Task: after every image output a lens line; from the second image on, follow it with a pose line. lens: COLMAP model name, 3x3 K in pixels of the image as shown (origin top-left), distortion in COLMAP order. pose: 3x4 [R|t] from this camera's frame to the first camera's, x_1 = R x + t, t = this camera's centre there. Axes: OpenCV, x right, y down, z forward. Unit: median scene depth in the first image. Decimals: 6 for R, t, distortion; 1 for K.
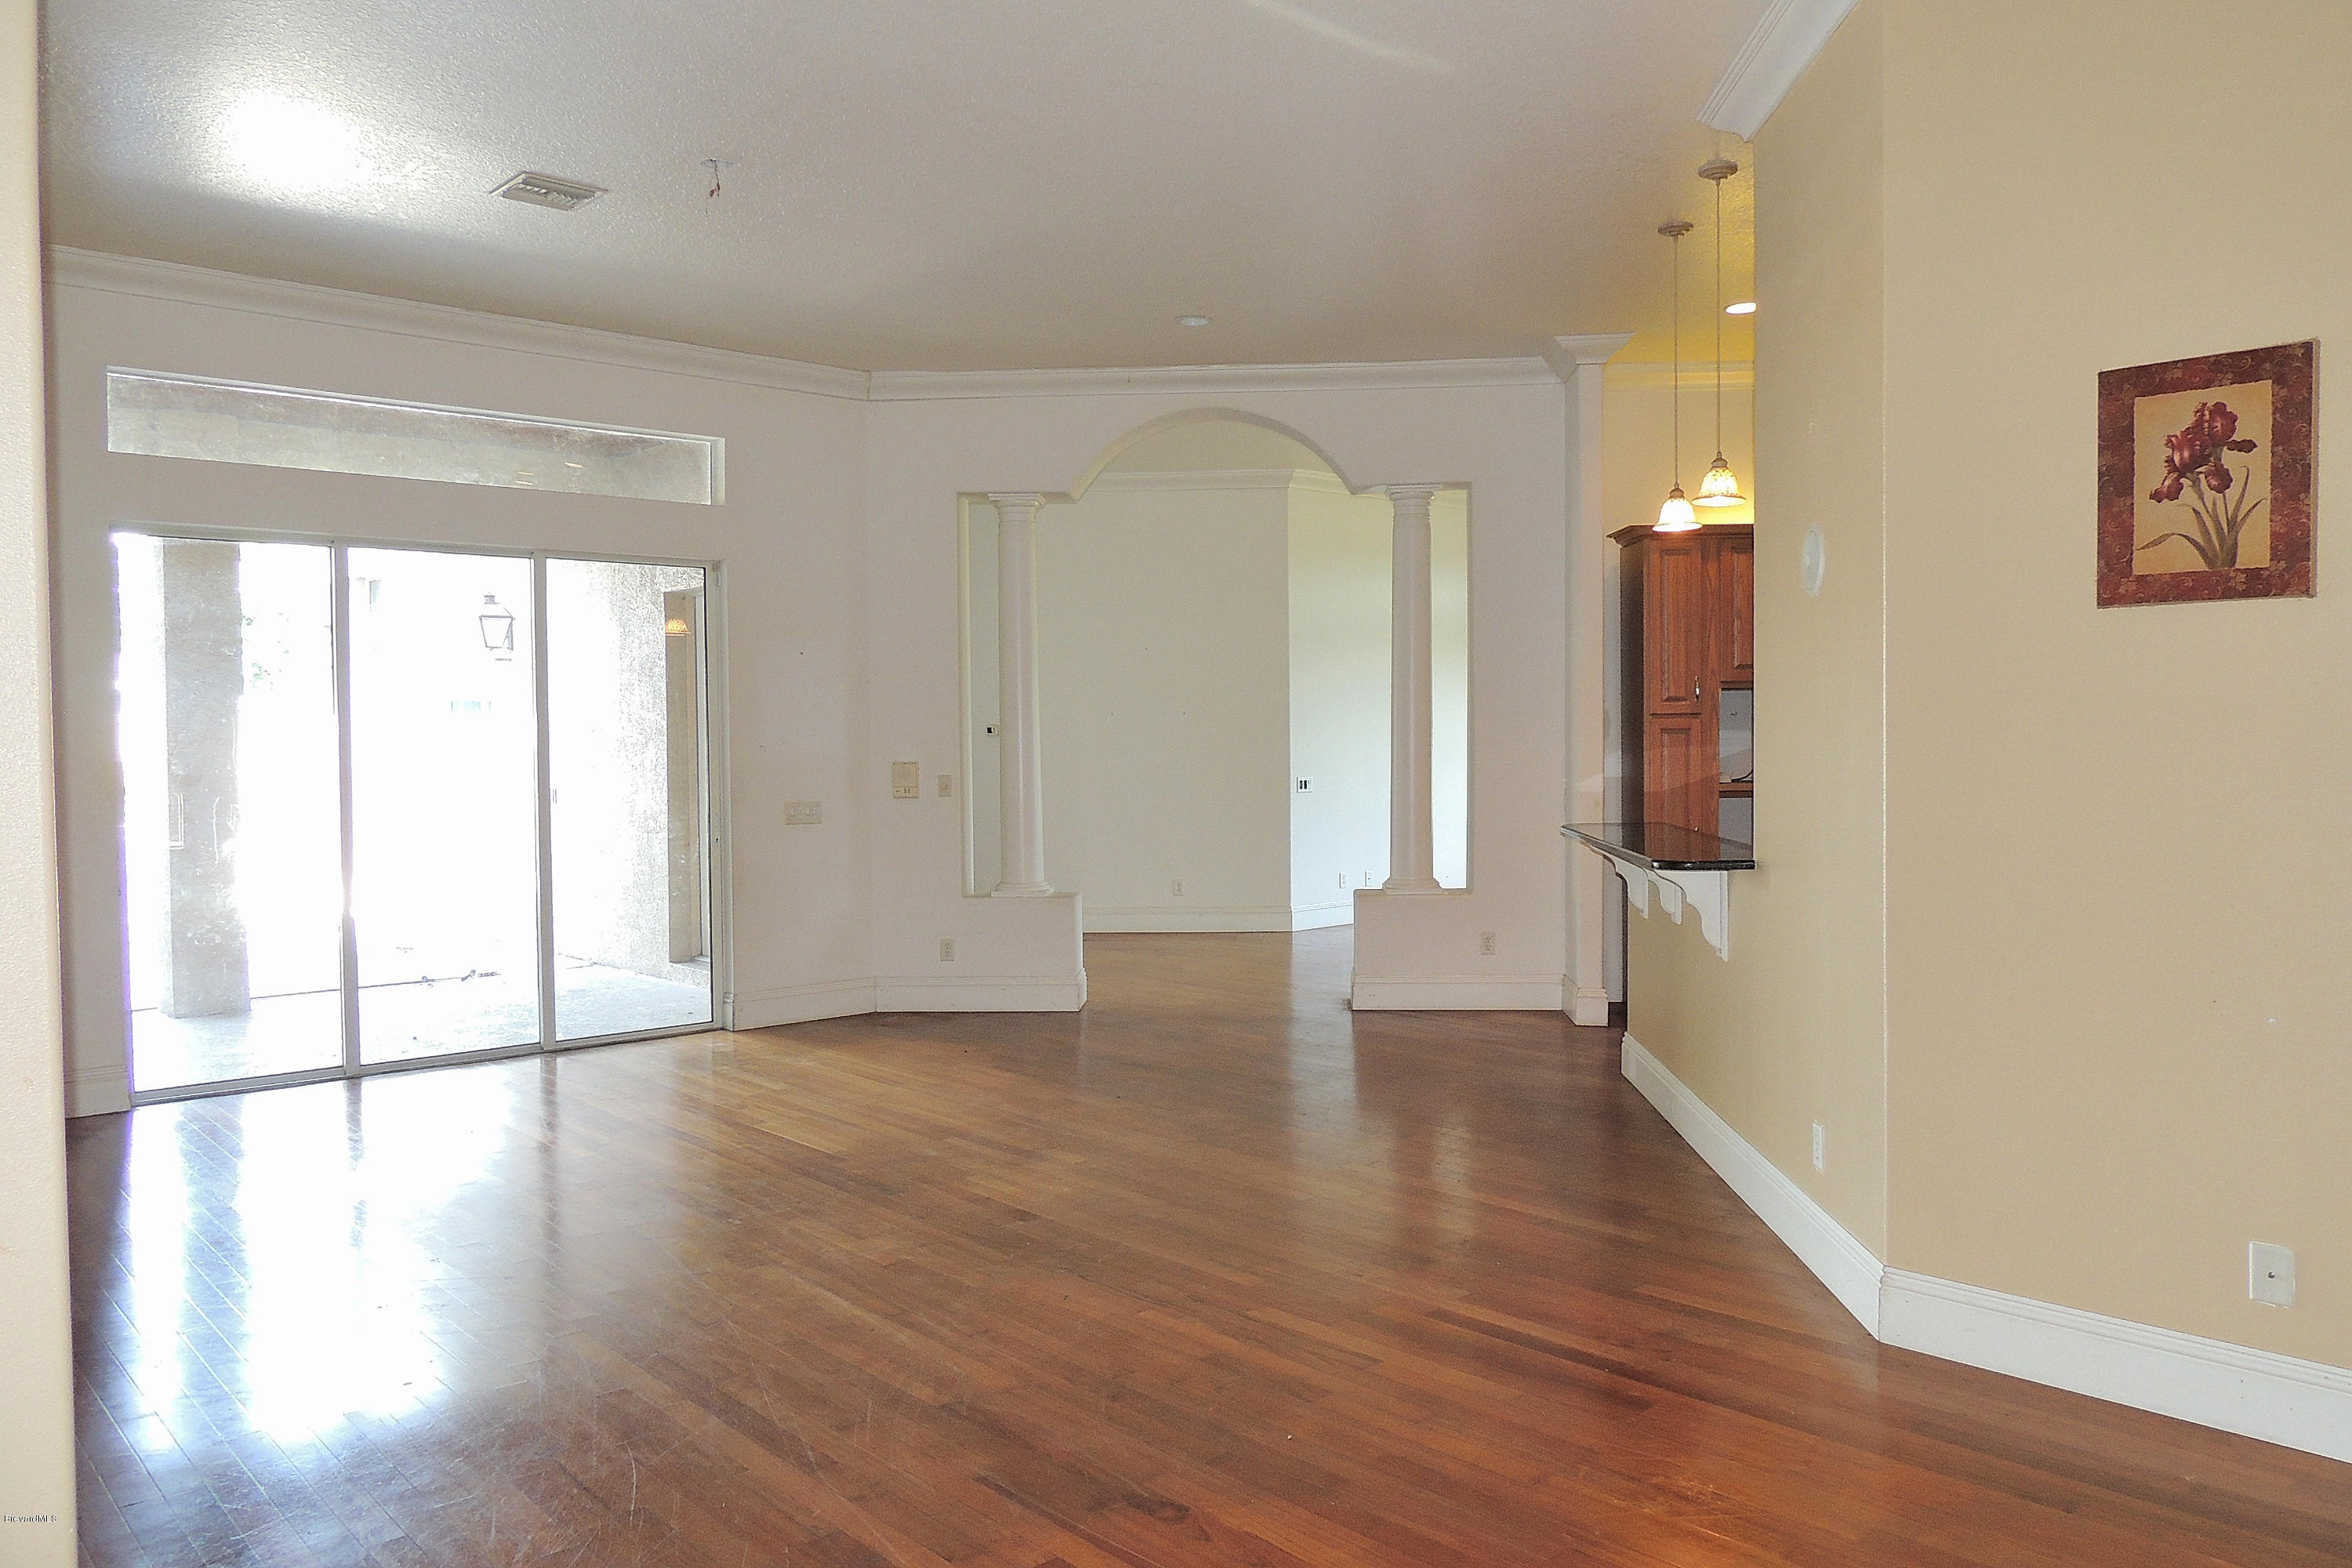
lens RADIAL K [[1810.0, 0, 1122.6], [0, 1810.0, 786.2], [0, 0, 1]] dist [-0.003826, -0.001691]
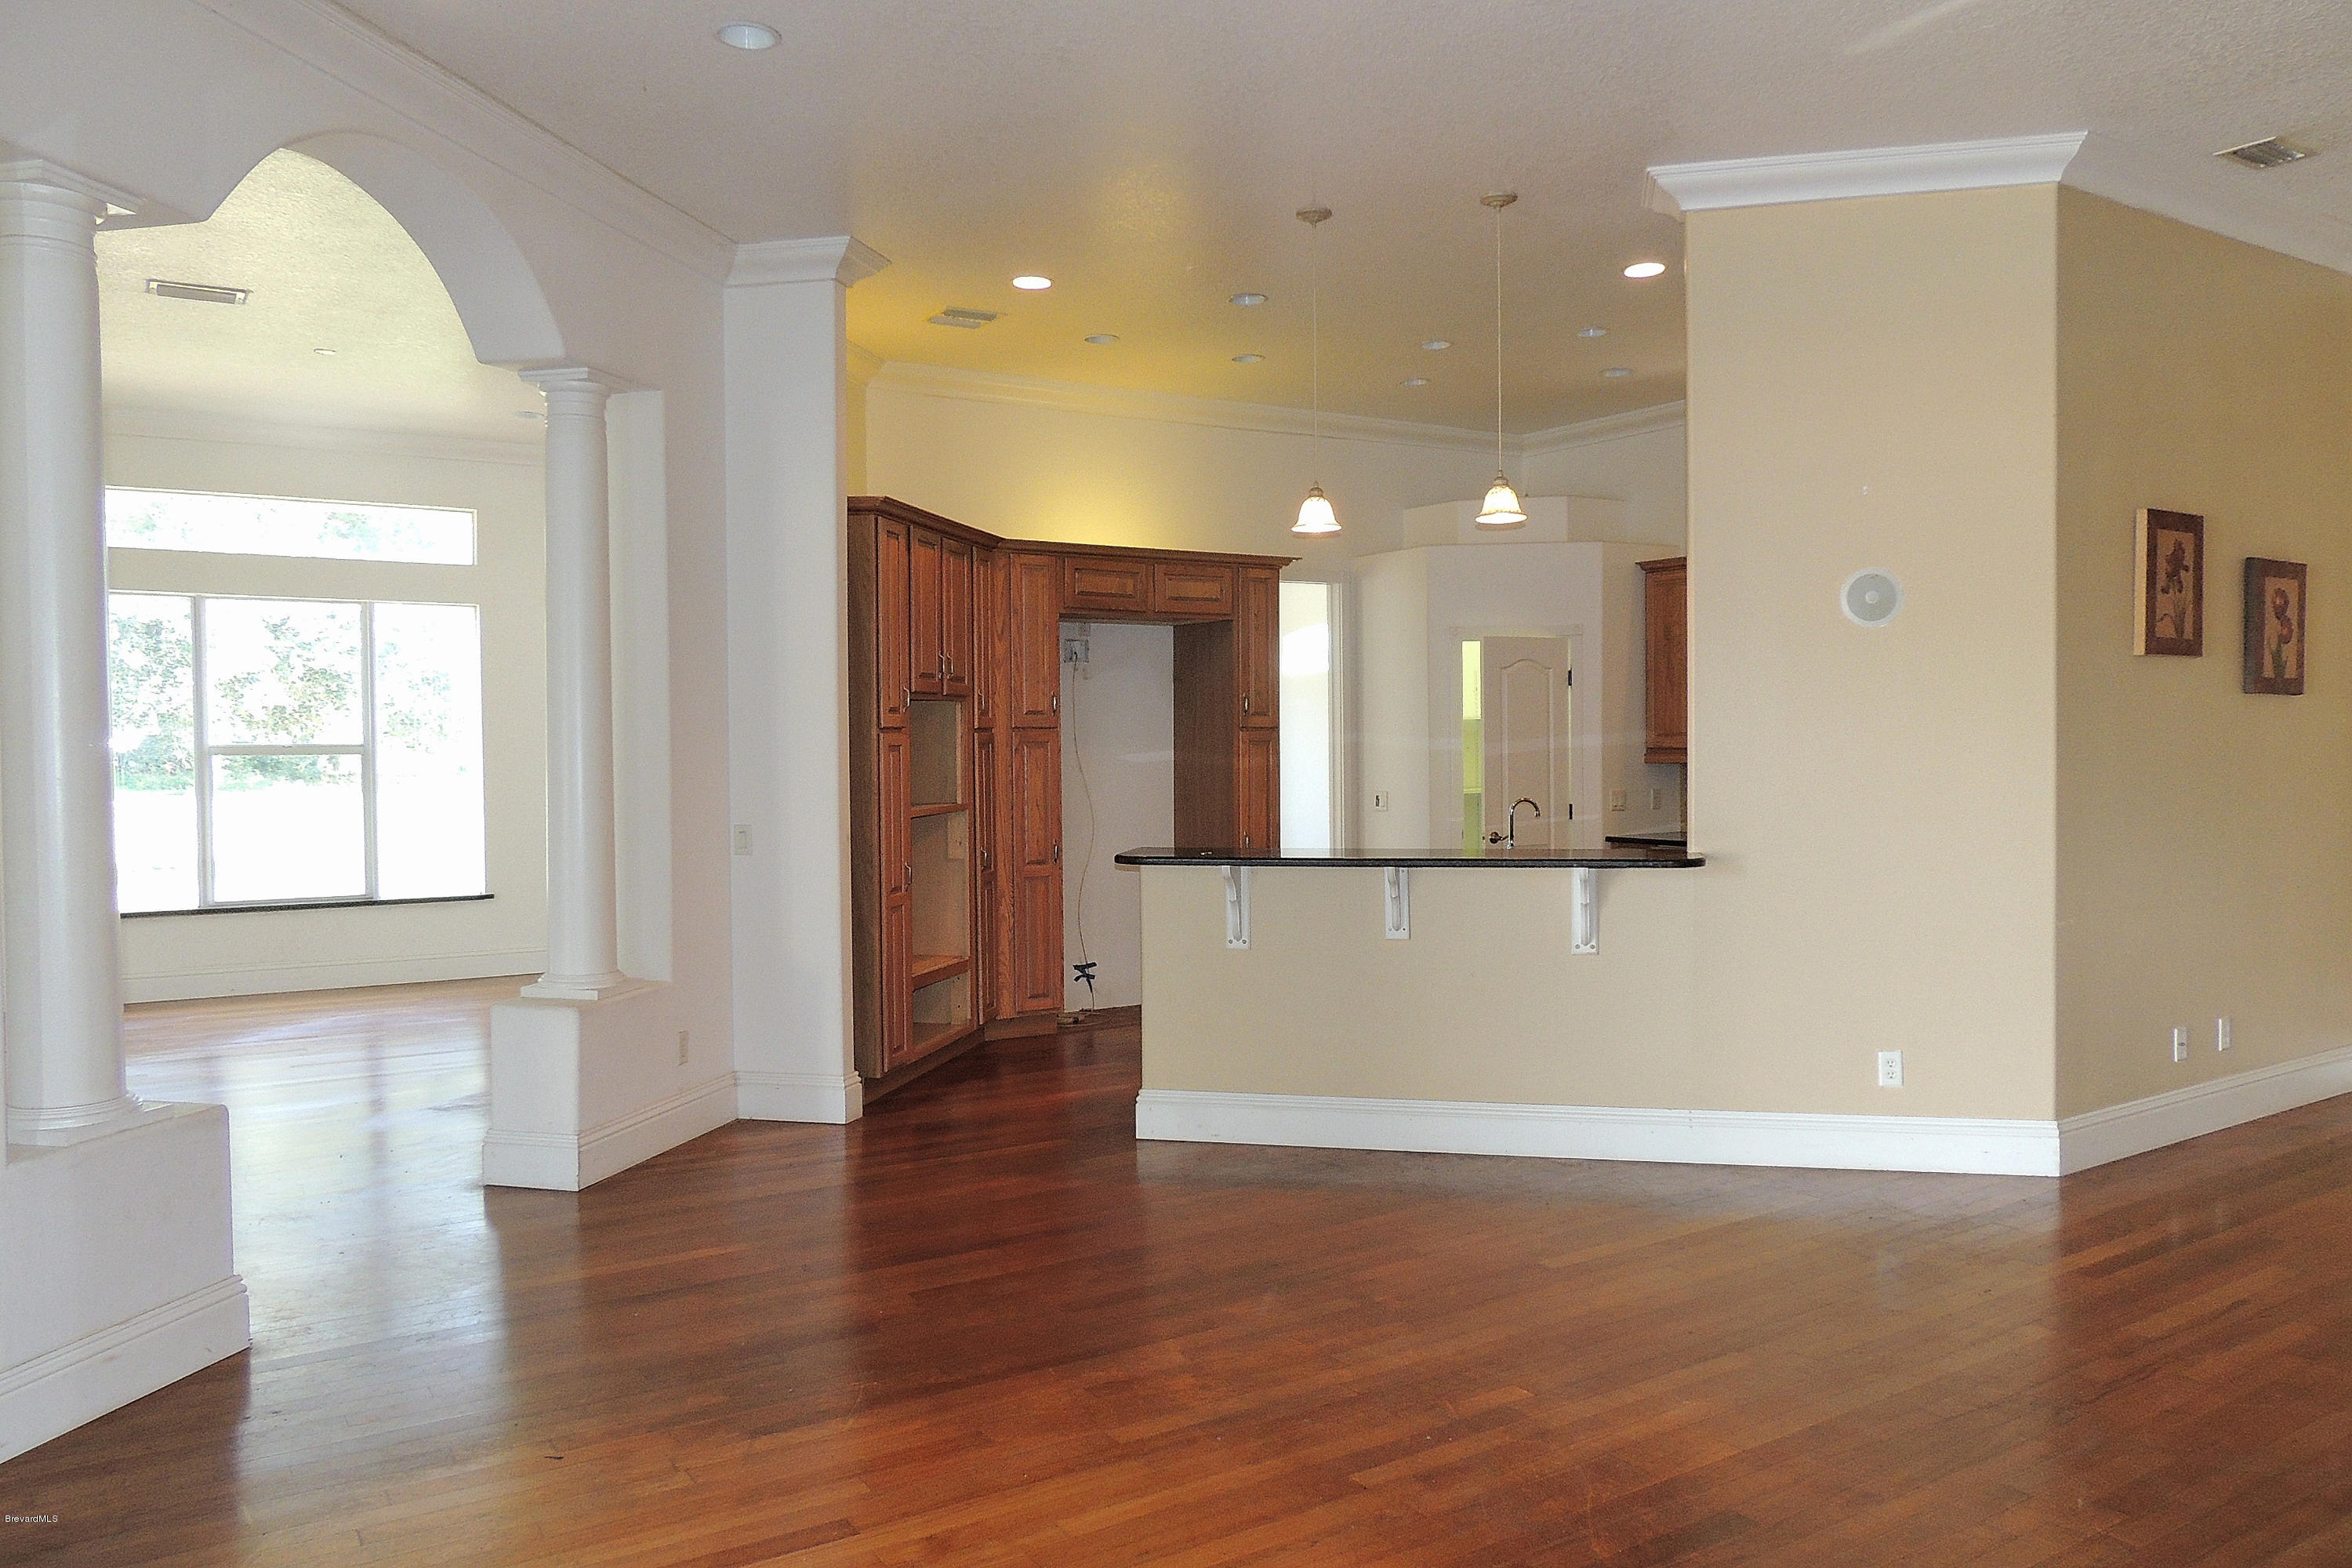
lens RADIAL K [[1668.4, 0, 1179.1], [0, 1668.4, 792.5], [0, 0, 1]] dist [-0.021553, 0.000103]
pose [[0.130643, -0.021872, 0.991188, -0.680710], [0.041077, 0.999018, 0.016630, -0.024285], [-0.990578, 0.038542, 0.131413, 1.097620]]
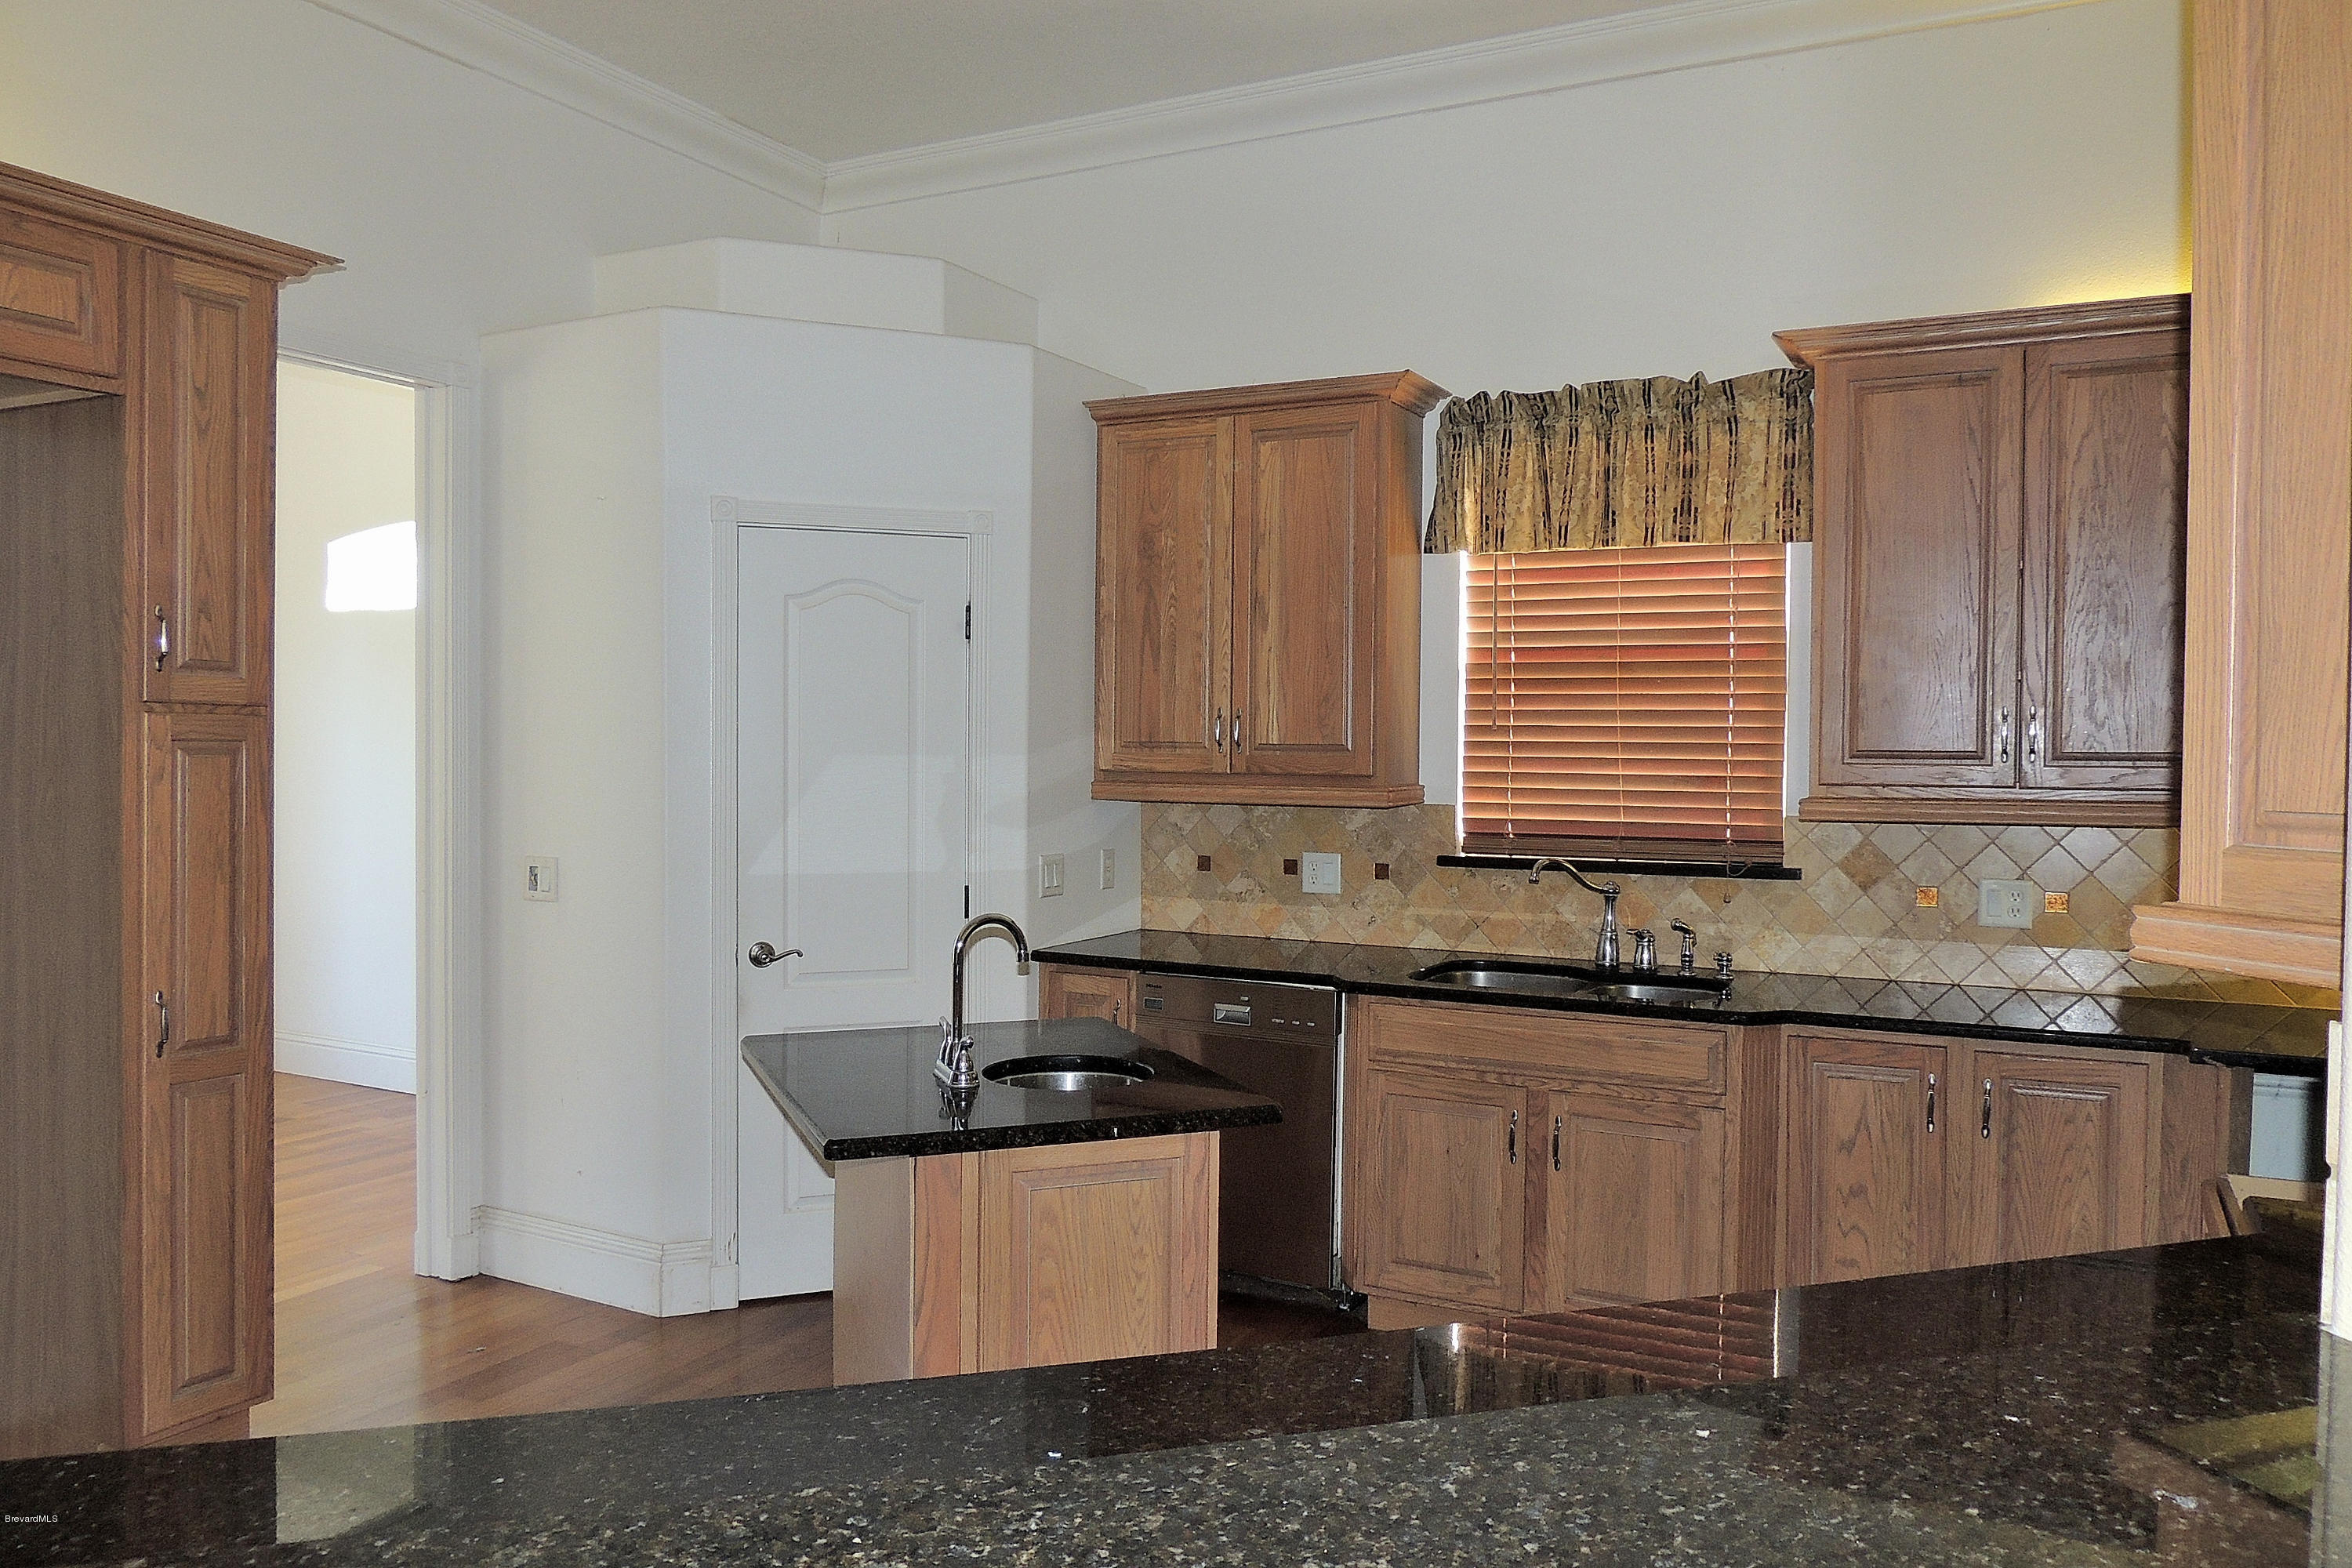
lens RADIAL K [[1680.4, 0, 1182.9], [0, 1680.4, 793.4], [0, 0, 1]] dist [-0.019786, -0.001734]
pose [[-0.375713, -0.019791, 0.926525, 0.211973], [0.022167, 0.999294, 0.030334, -0.035049], [-0.926471, 0.031935, -0.375009, 1.132010]]
